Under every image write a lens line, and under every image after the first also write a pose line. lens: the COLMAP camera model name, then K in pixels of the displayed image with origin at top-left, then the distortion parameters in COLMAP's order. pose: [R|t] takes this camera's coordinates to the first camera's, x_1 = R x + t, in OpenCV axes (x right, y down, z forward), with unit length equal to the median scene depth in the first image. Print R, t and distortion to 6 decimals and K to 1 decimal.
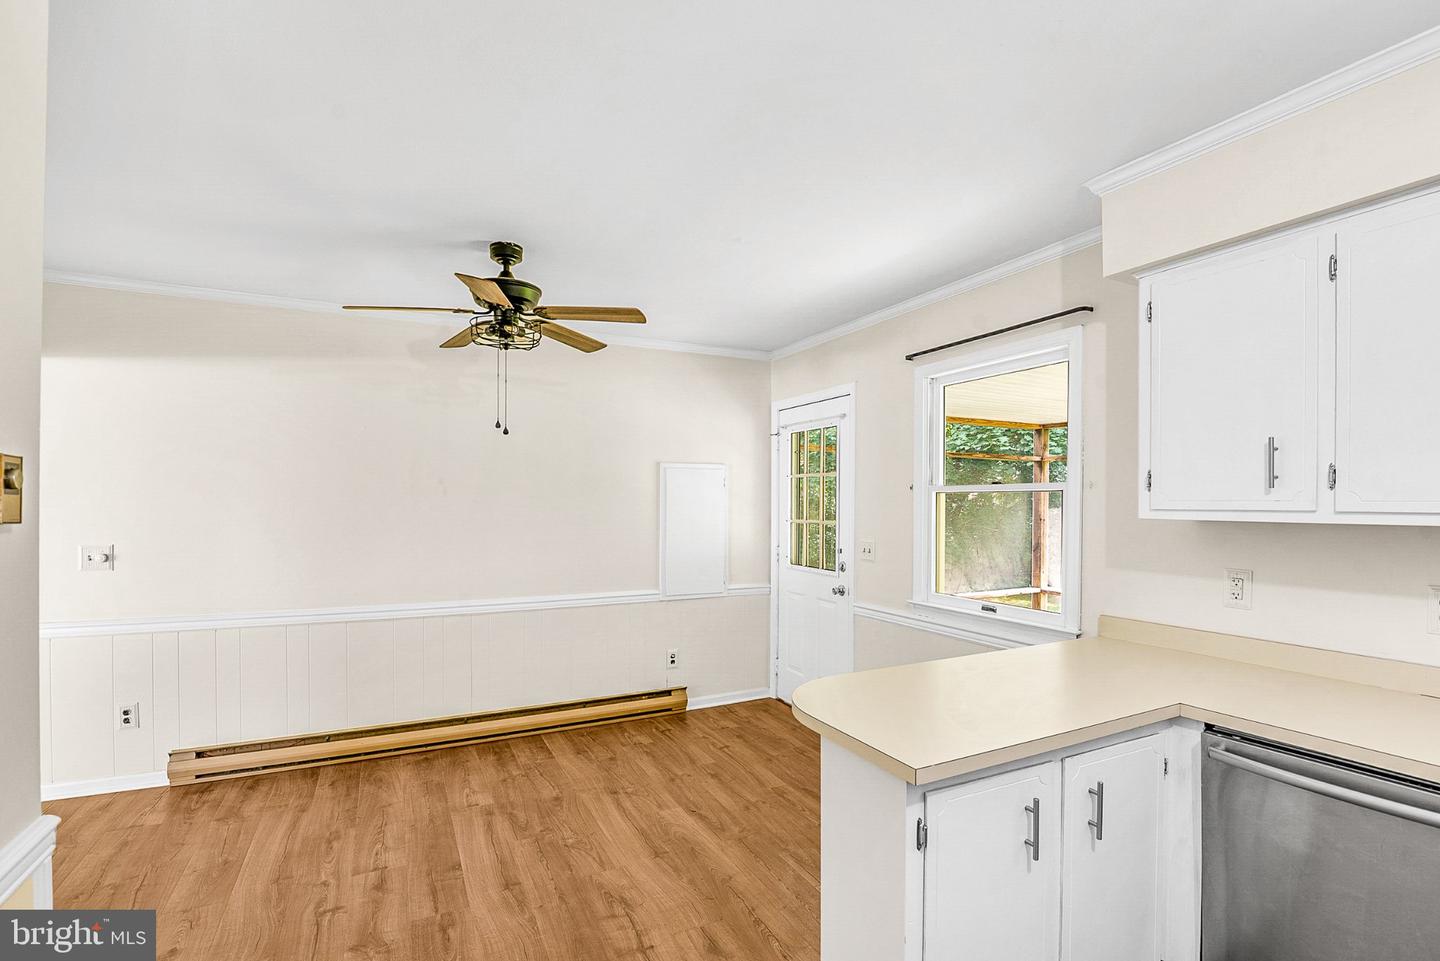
lens RADIAL K [[664.1, 0, 719.3], [0, 664.1, 503.4], [0, 0, 1]] dist [-0.024982, -0.000486]
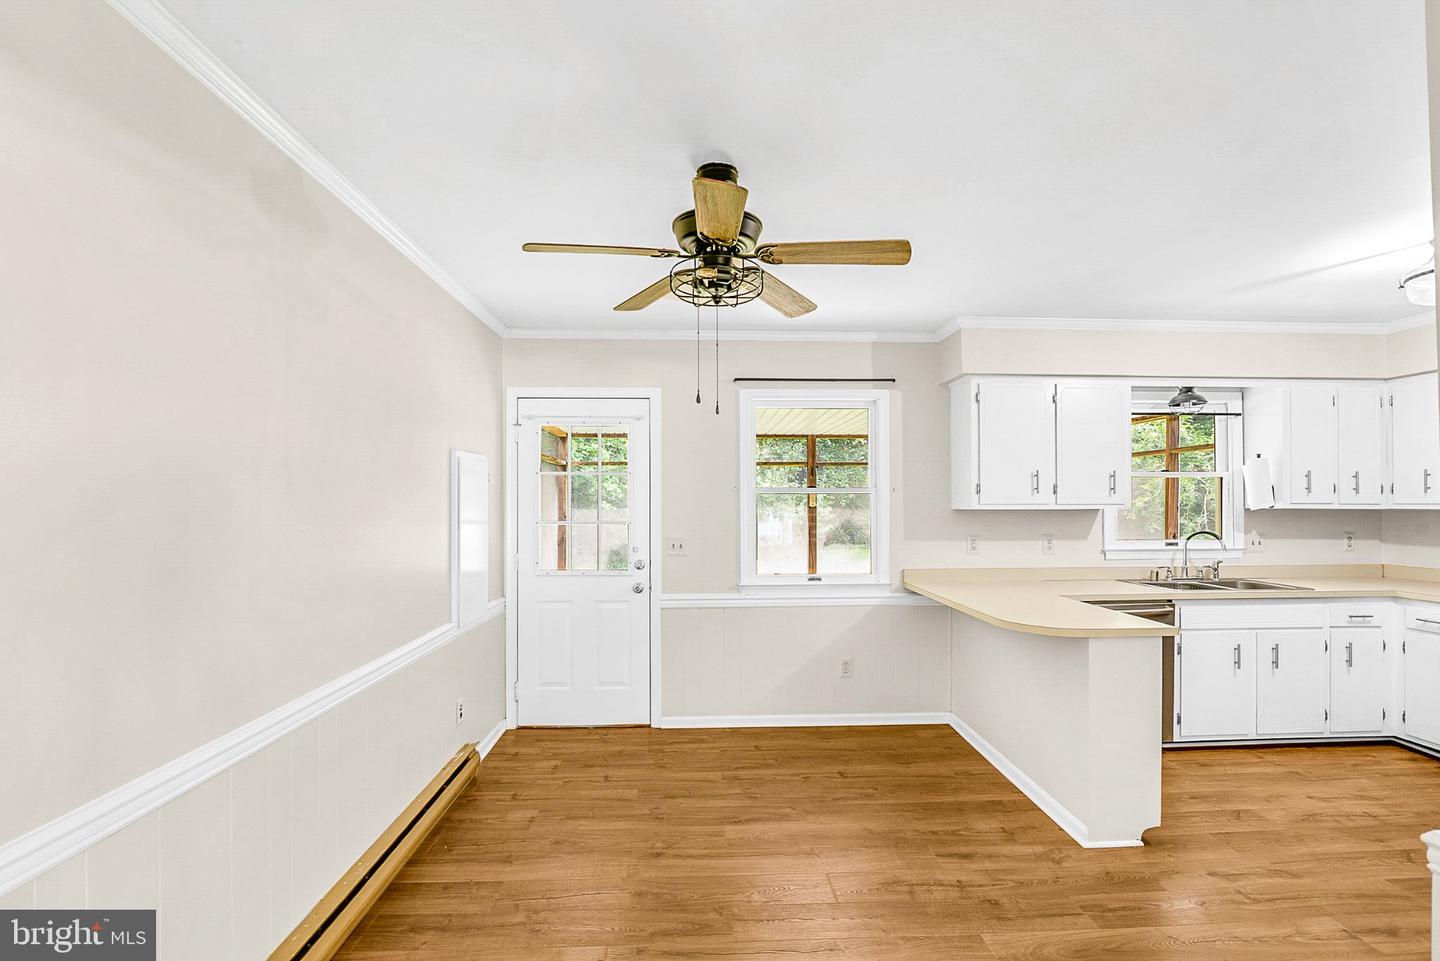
lens RADIAL K [[664.1, 0, 719.3], [0, 664.1, 491.2], [0, 0, 1]] dist [-0.024982, -0.000486]
pose [[0.416739, 0.004394, 0.909016, -0.778905], [0.006887, 0.999944, -0.007991, -0.010598], [-0.909000, 0.009590, 0.416686, 0.513392]]
